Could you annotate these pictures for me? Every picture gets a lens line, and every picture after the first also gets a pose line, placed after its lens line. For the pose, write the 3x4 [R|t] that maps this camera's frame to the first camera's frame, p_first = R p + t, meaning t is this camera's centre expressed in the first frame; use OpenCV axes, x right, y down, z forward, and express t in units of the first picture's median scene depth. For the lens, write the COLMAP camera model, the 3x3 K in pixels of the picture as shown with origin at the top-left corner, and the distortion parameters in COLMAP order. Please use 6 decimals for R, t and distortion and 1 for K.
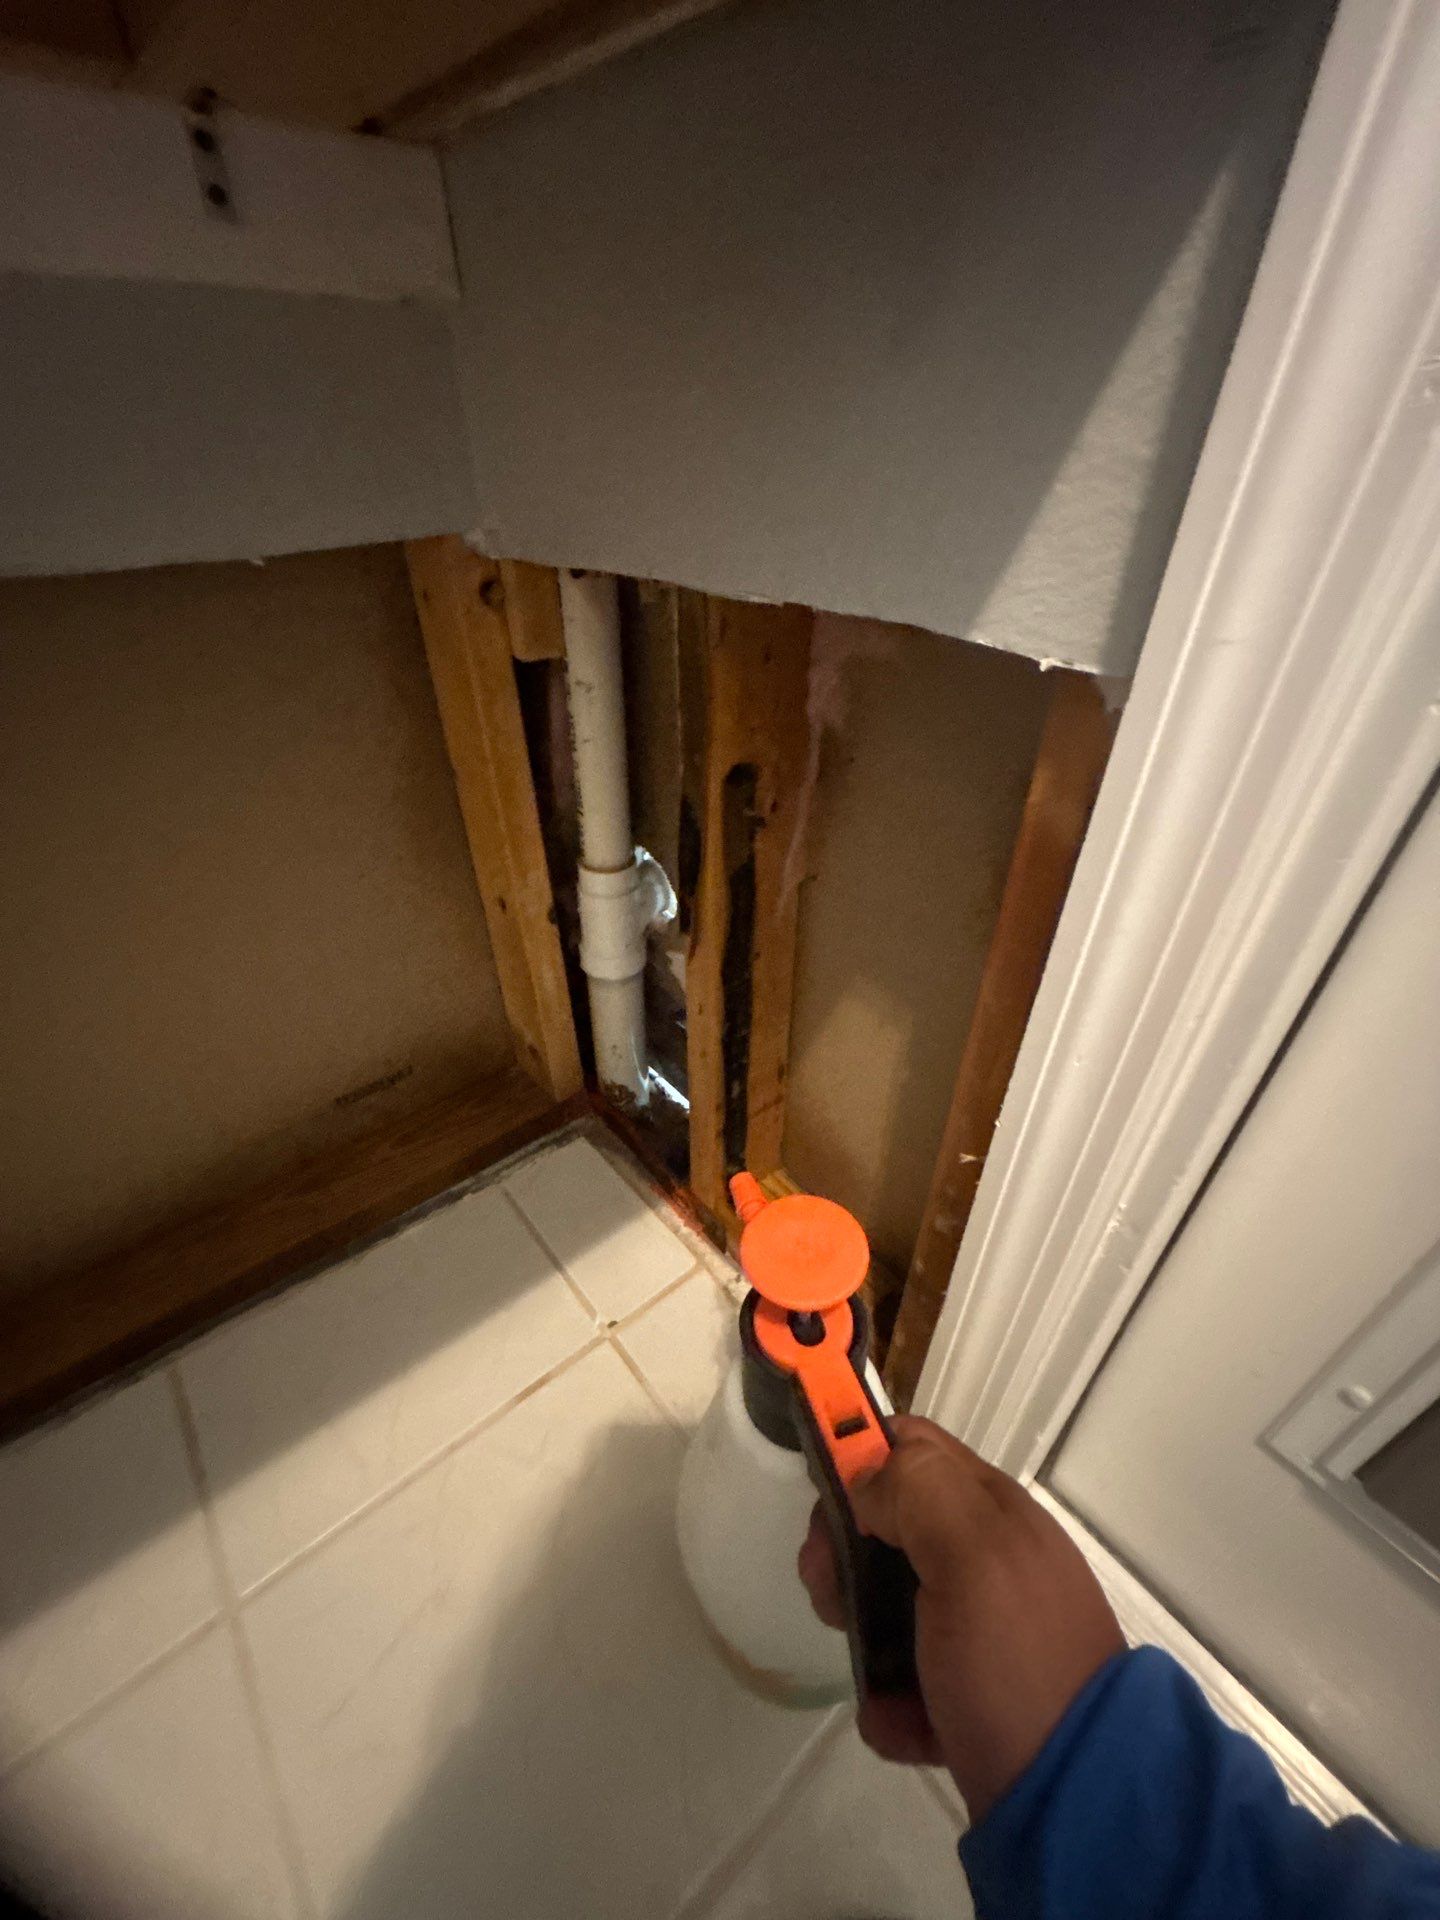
lens RADIAL K [[768.5, 0, 720.0], [0, 768.5, 960.0], [0, 0, 1]] dist [0.000660, 0.000007]
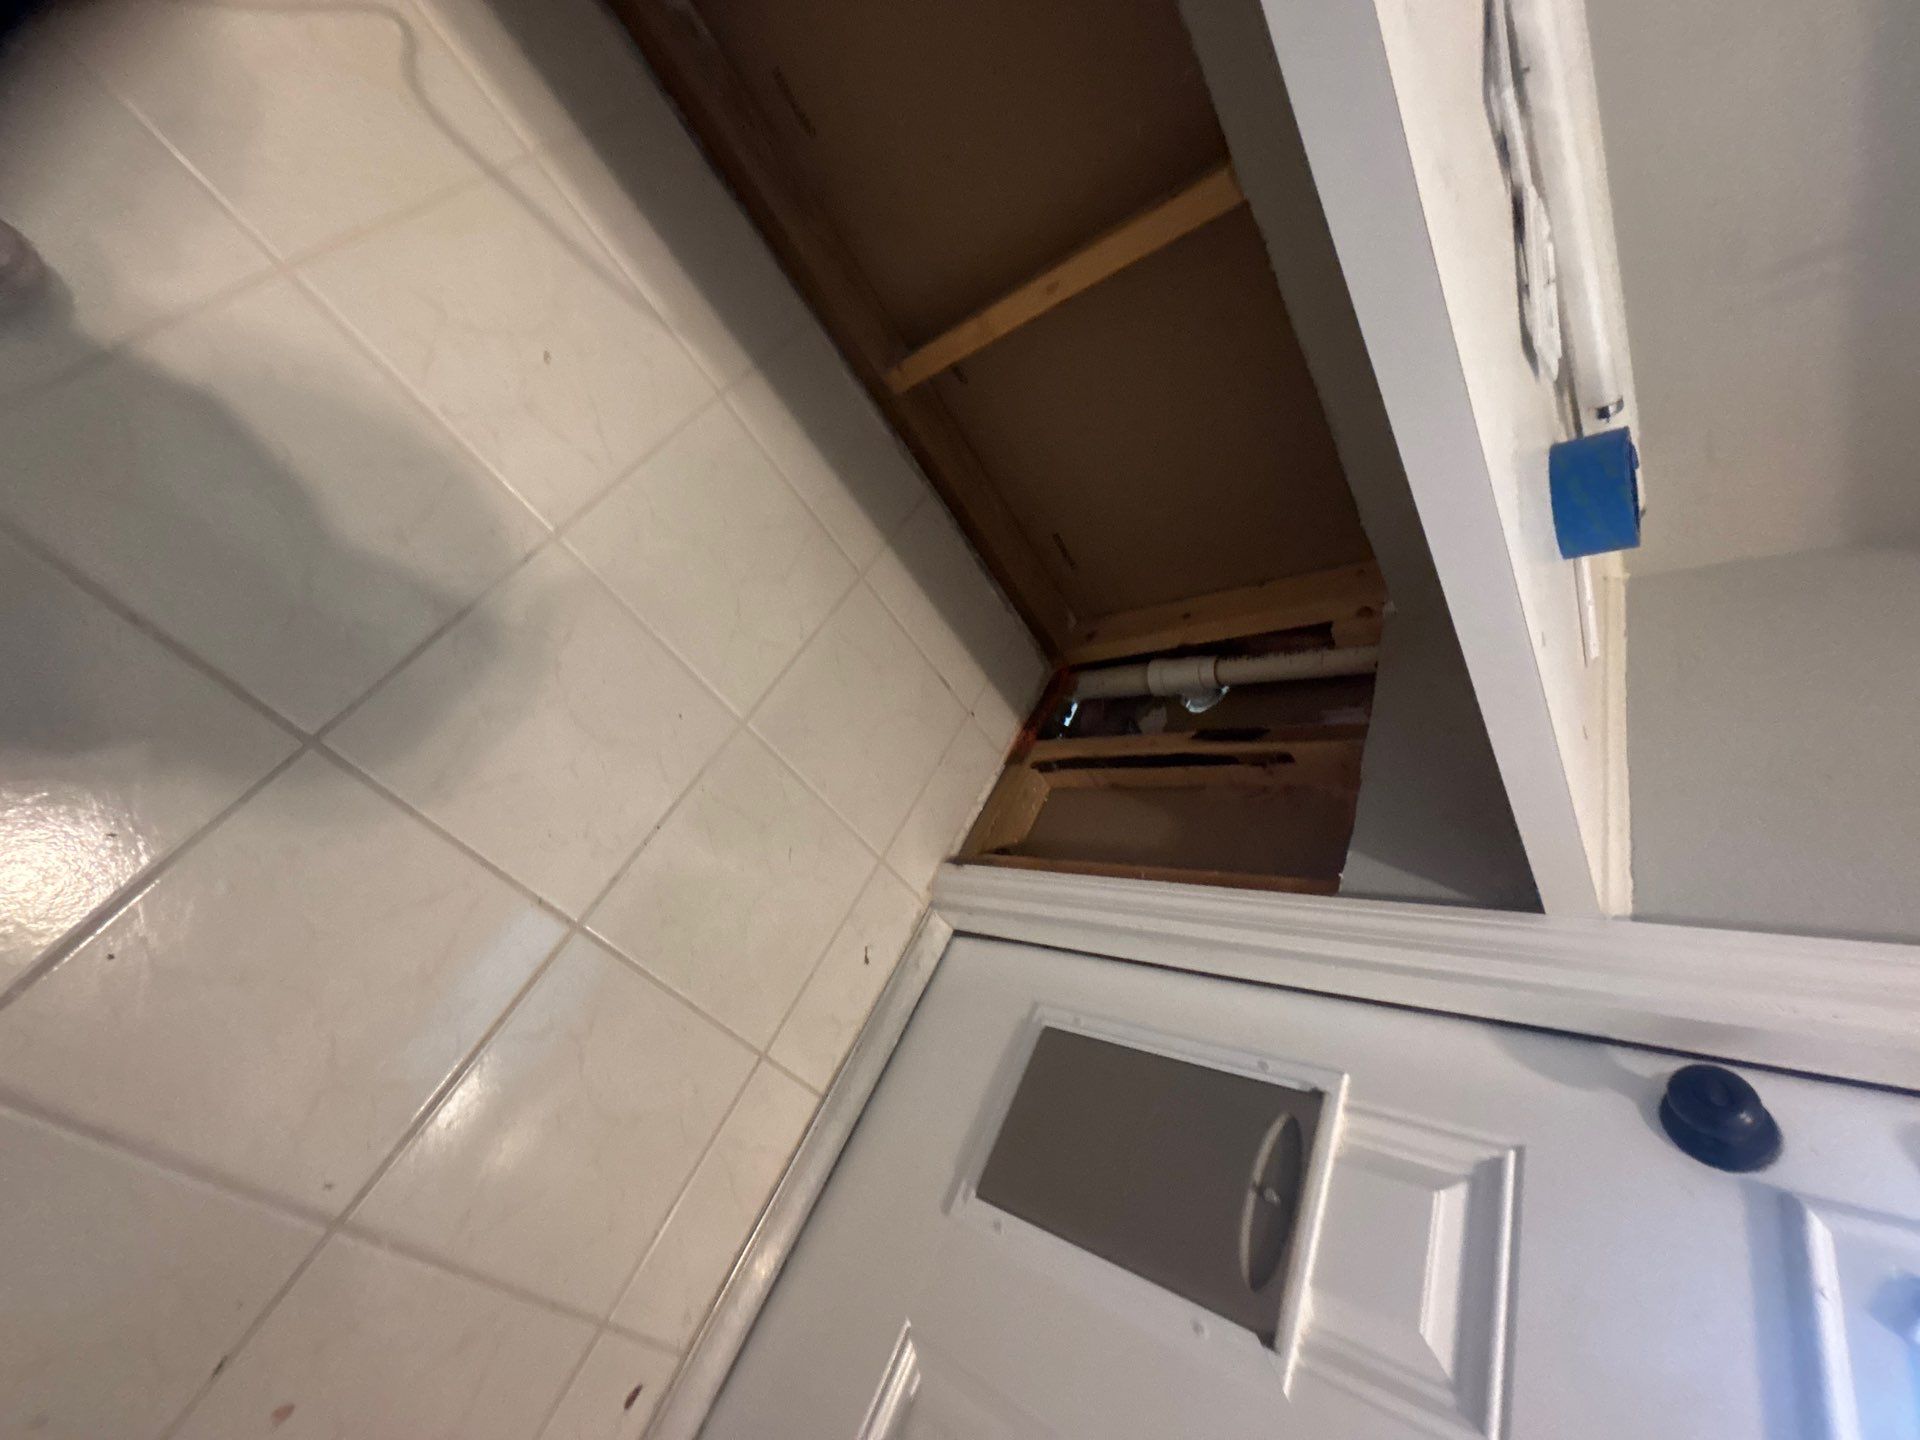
lens RADIAL K [[768.5, 0, 960.0], [0, 768.5, 720.0], [0, 0, 1]] dist [0.000660, 0.000007]
pose [[0.139327, 0.989480, 0.038944, -0.195444], [-0.980550, 0.132366, 0.144917, 0.218974], [0.138237, -0.058378, 0.988677, -0.838831]]
